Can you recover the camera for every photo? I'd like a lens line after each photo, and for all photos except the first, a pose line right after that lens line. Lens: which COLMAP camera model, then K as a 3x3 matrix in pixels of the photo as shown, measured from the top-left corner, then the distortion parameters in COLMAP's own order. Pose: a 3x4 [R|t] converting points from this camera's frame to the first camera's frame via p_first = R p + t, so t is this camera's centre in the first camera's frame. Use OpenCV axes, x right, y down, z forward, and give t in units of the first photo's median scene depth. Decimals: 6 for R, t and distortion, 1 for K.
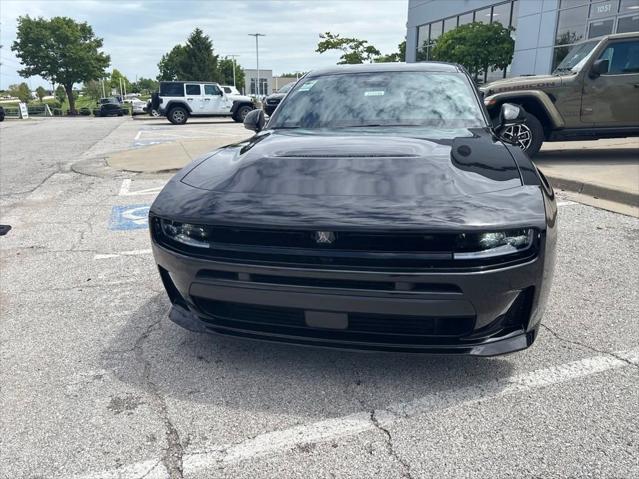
lens RADIAL K [[483.5, 0, 317.5], [0, 483.5, 242.9], [0, 0, 1]] dist [0.046691, -0.055083]
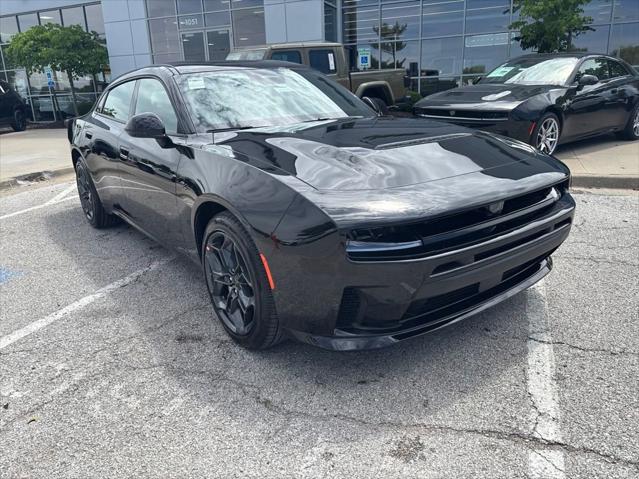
lens RADIAL K [[483.5, 0, 316.2], [0, 483.5, 239.5], [0, 0, 1]] dist [0.046691, -0.055083]
pose [[0.645357, -0.233865, 0.727201, -0.602621], [0.249242, 0.964349, 0.088940, -0.078202], [-0.722075, 0.123851, 0.680638, 0.293796]]
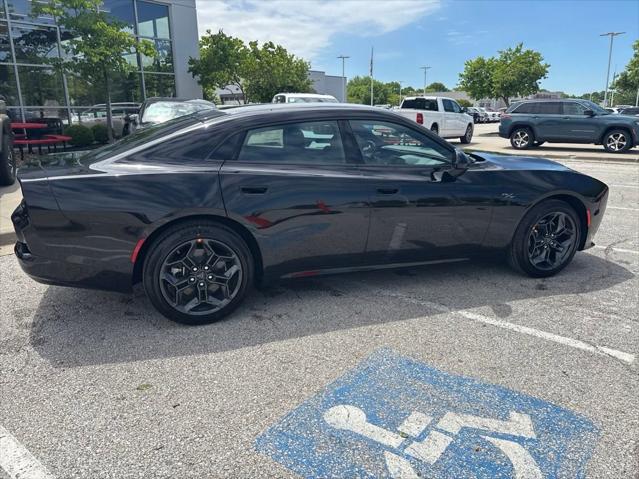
lens RADIAL K [[483.5, 0, 318.0], [0, 483.5, 238.2], [0, 0, 1]] dist [0.046691, -0.055083]
pose [[-0.549840, -0.199874, 0.811004, -0.847370], [0.250584, 0.886752, 0.388432, -0.597251], [-0.796796, 0.416800, -0.437486, 1.820226]]
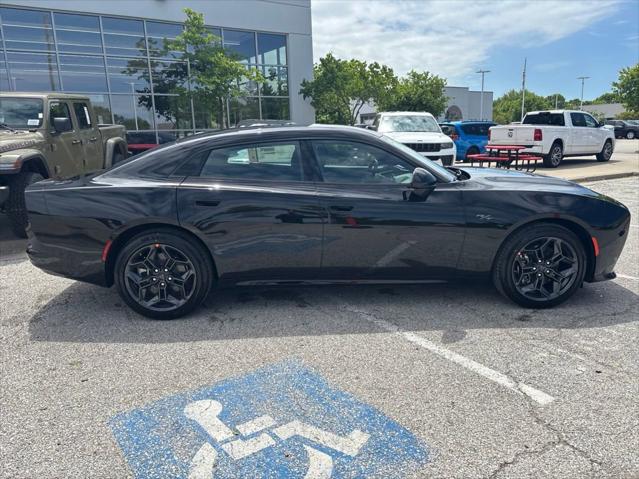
lens RADIAL K [[483.5, 0, 316.4], [0, 483.5, 242.5], [0, 0, 1]] dist [0.046691, -0.055083]
pose [[-0.279147, -0.199252, 0.939349, -1.059308], [0.300714, 0.910890, 0.282578, -0.498436], [-0.911948, 0.361356, -0.194354, 1.501311]]
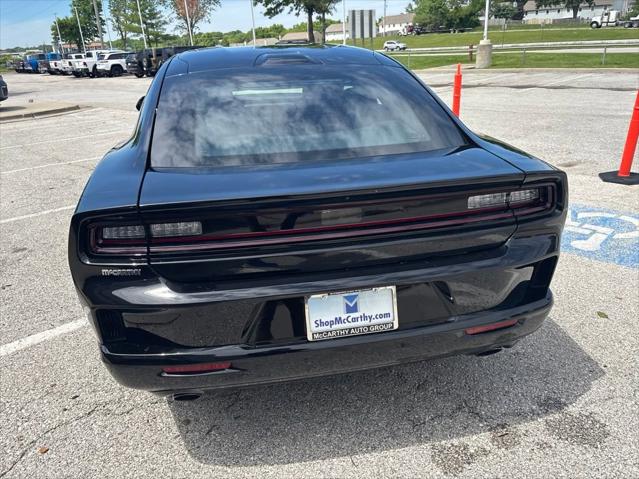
lens RADIAL K [[483.5, 0, 317.0], [0, 483.5, 238.8], [0, 0, 1]] dist [0.046691, -0.055083]
pose [[-0.913195, 0.199088, -0.355583, 0.486632], [-0.062091, 0.794387, 0.604230, -0.708923], [0.402766, 0.573858, -0.713068, 2.095780]]
